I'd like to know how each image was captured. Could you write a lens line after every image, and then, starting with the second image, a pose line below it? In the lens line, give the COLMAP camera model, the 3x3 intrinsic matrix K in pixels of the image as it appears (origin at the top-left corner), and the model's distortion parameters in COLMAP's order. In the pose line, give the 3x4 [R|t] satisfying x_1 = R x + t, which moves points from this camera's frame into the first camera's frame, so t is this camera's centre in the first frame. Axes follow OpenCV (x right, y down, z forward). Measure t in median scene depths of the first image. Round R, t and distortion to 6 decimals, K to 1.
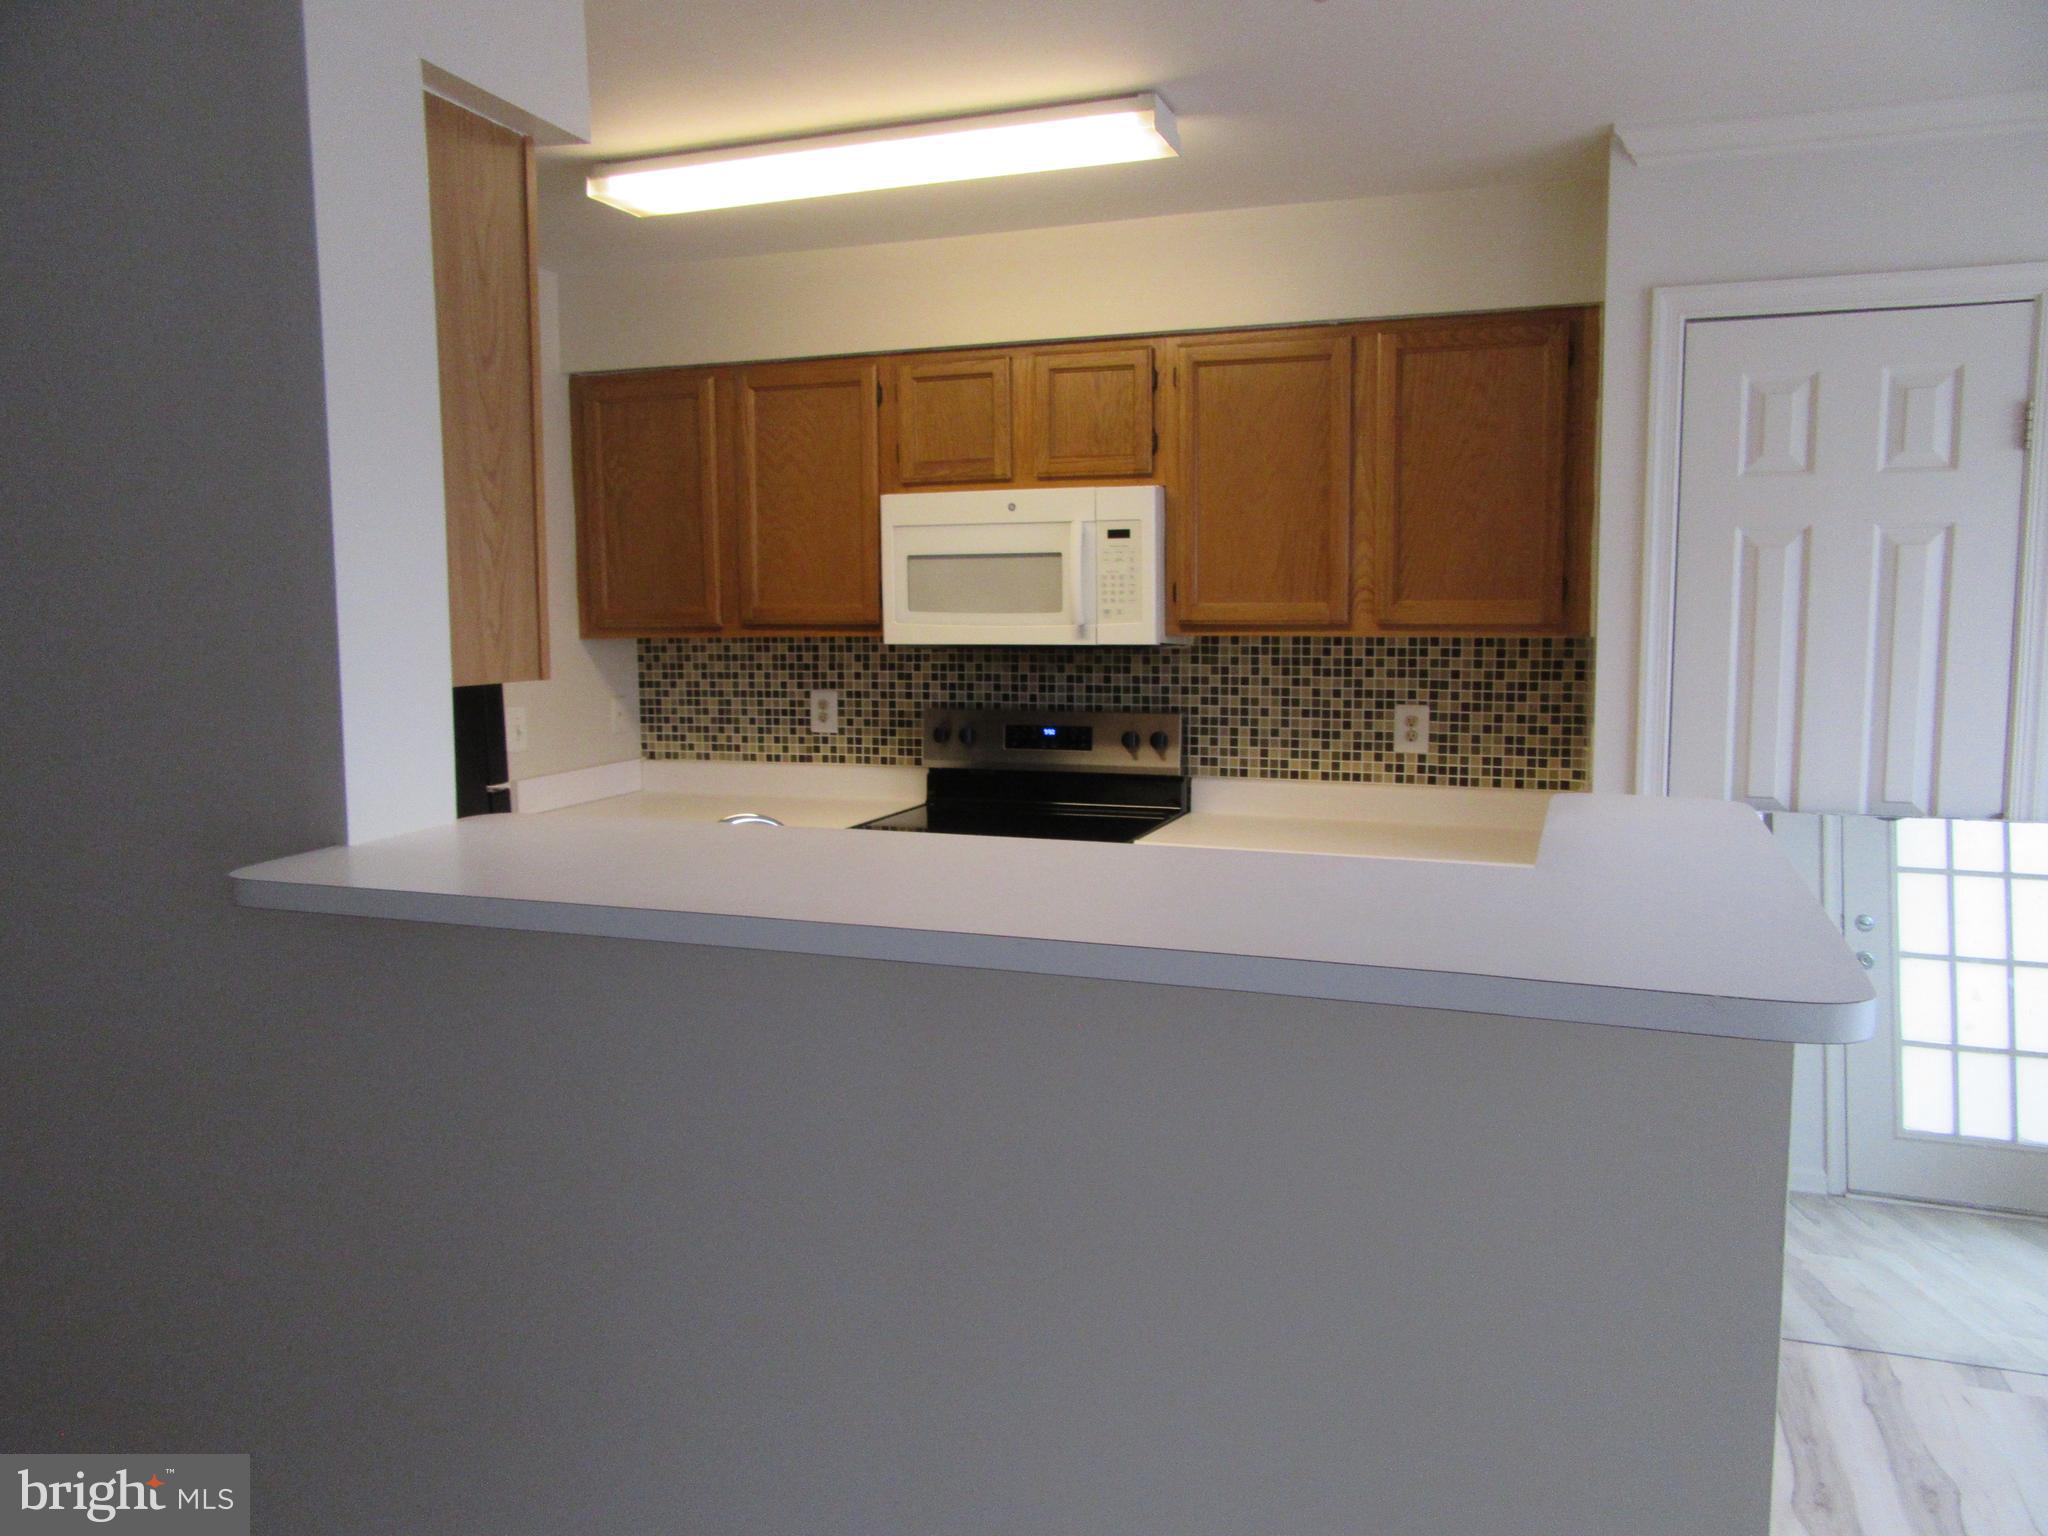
lens RADIAL K [[1520.0, 0, 1038.5], [0, 1520.0, 762.5], [0, 0, 1]] dist [-0.009933, 0.010944]
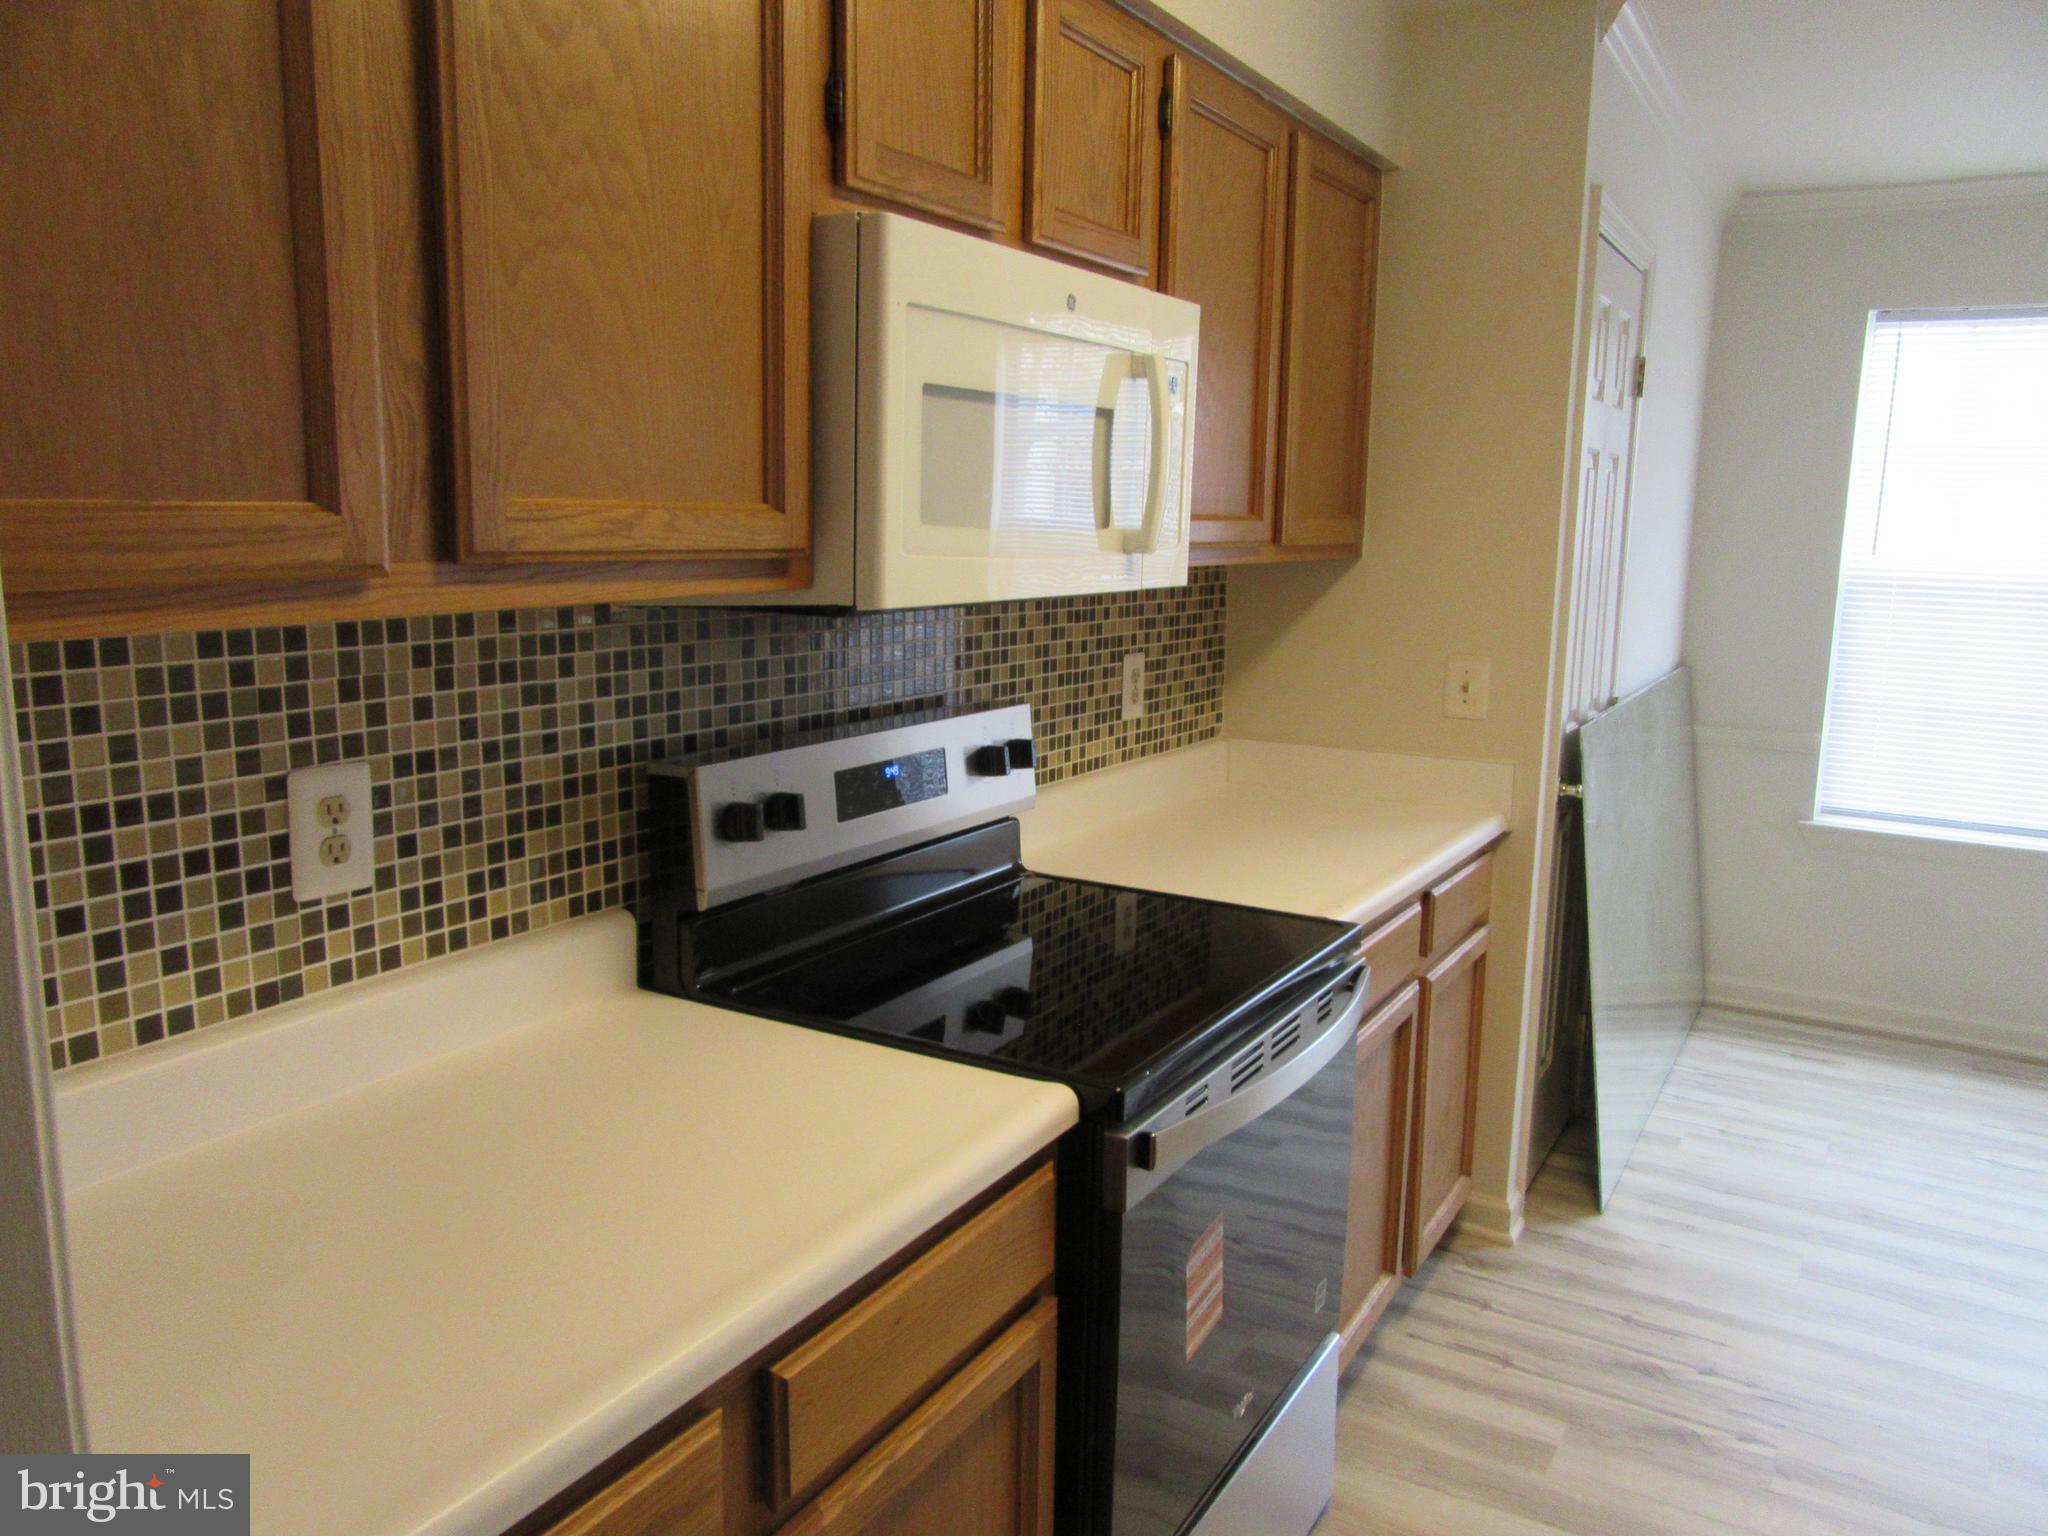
lens RADIAL K [[1520.0, 0, 1045.1], [0, 1520.0, 755.4], [0, 0, 1]] dist [-0.009933, 0.010944]
pose [[0.193947, -0.147322, 0.969887, -0.429205], [0.085214, 0.987453, 0.132950, -0.080749], [-0.977304, 0.056862, 0.204068, 0.797449]]
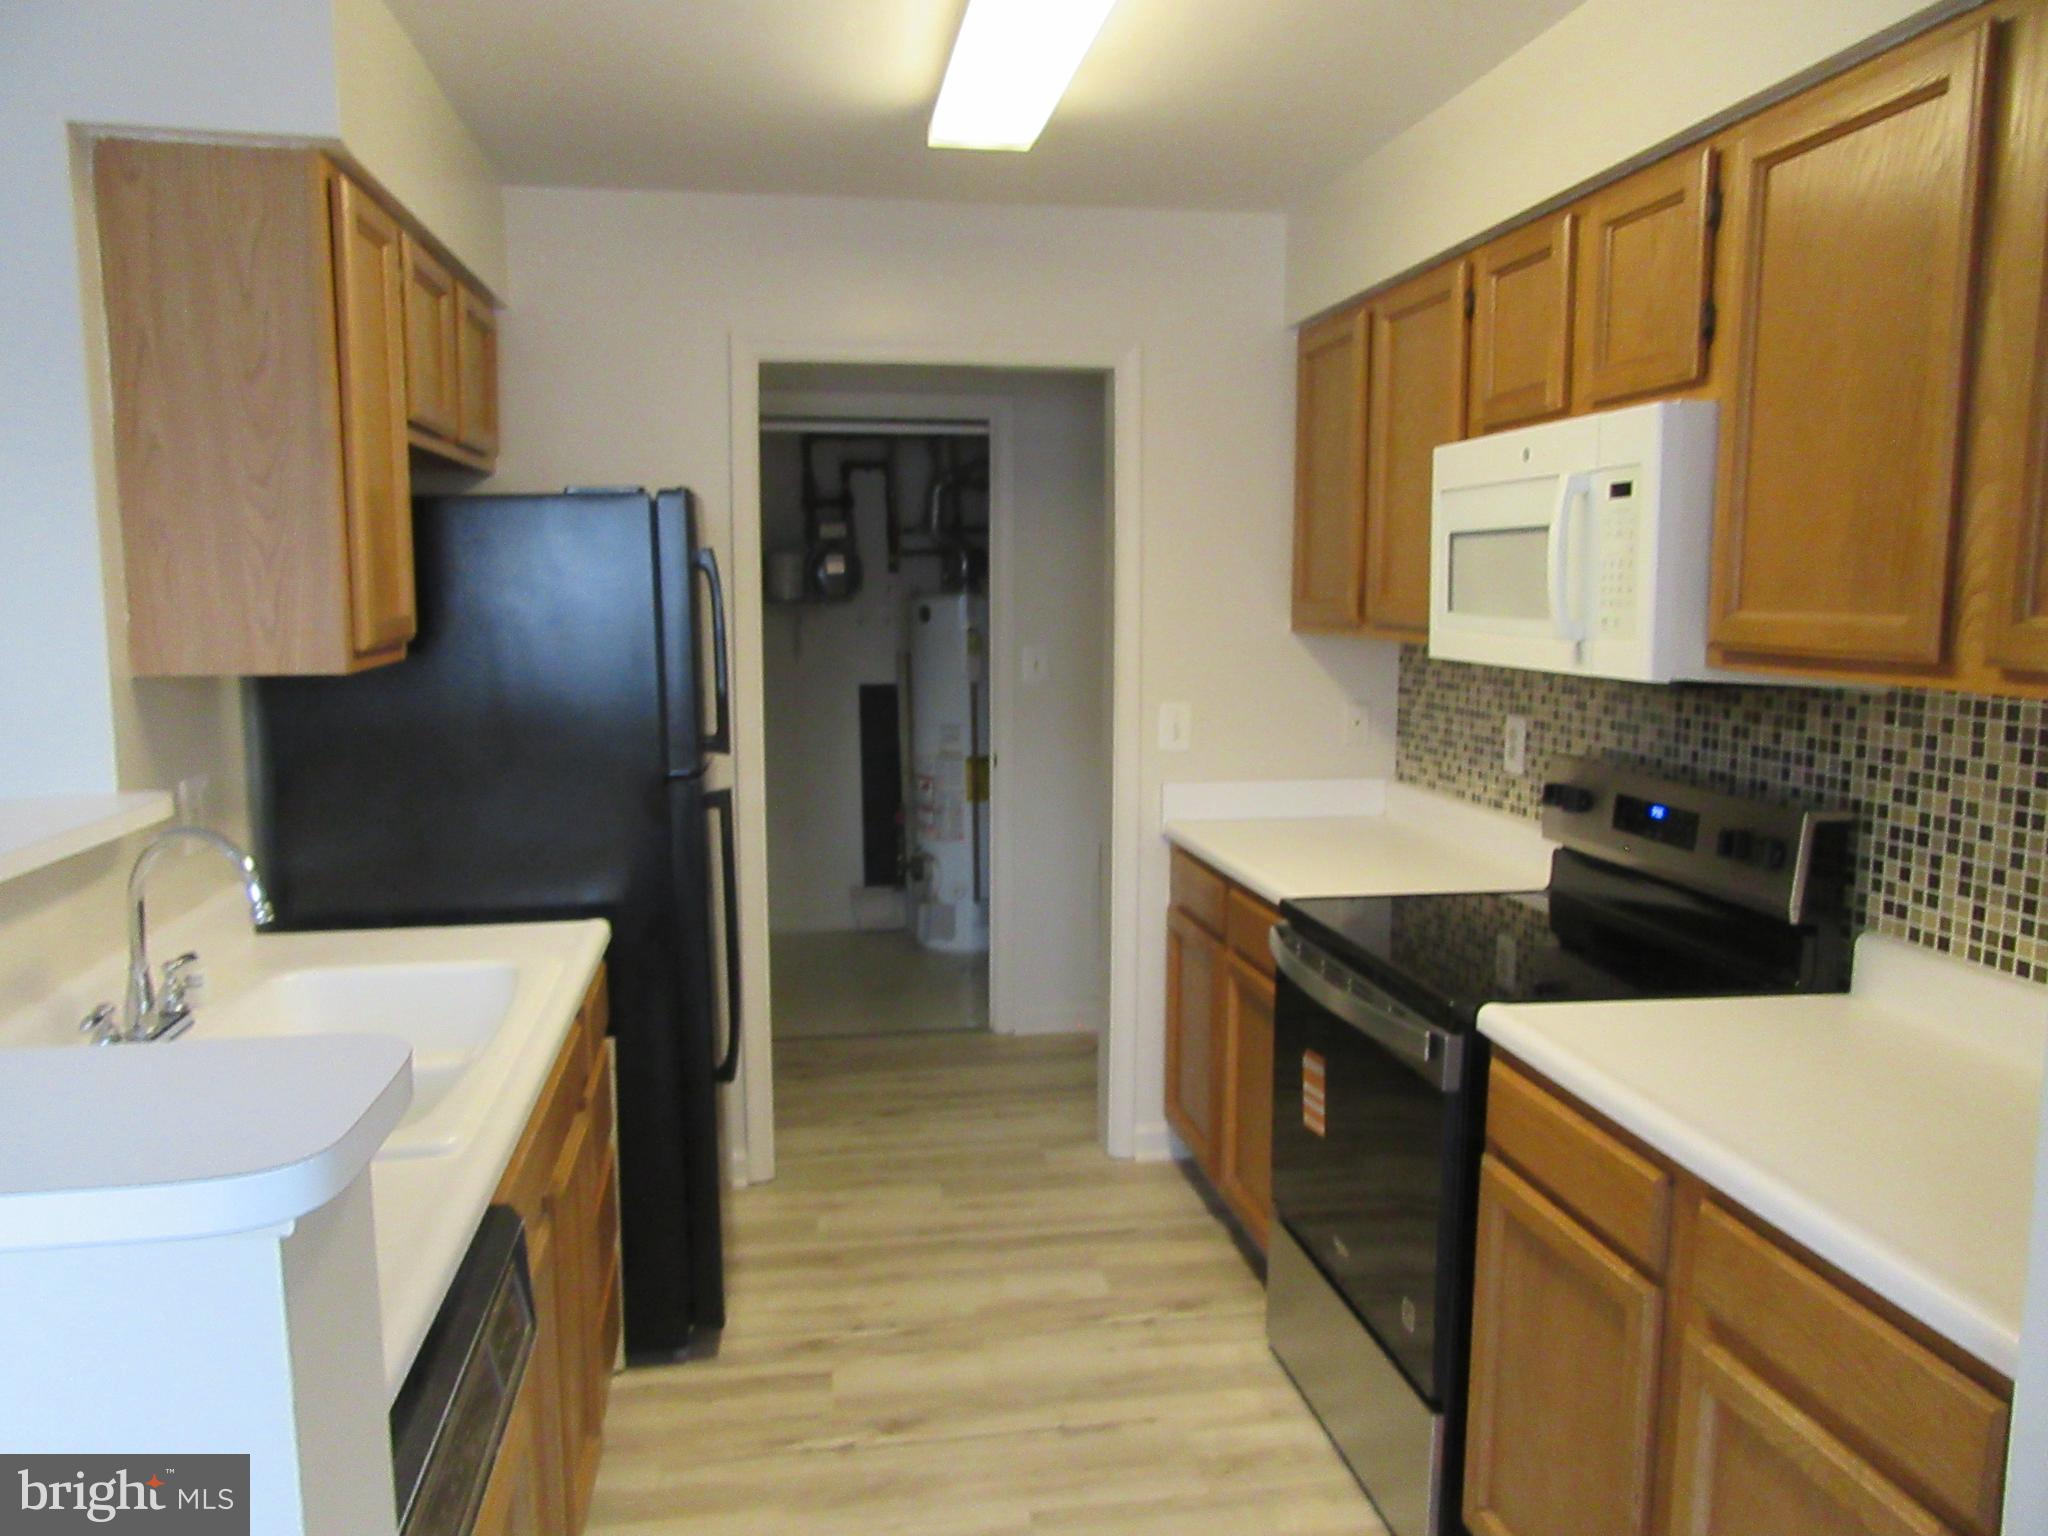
lens RADIAL K [[1520.0, 0, 1033.2], [0, 1520.0, 782.8], [0, 0, 1]] dist [-0.009933, 0.010944]
pose [[0.480091, 0.123358, -0.868502, 0.395432], [-0.097229, 0.991446, 0.087074, -0.057529], [0.871814, 0.042640, 0.487978, 0.444169]]
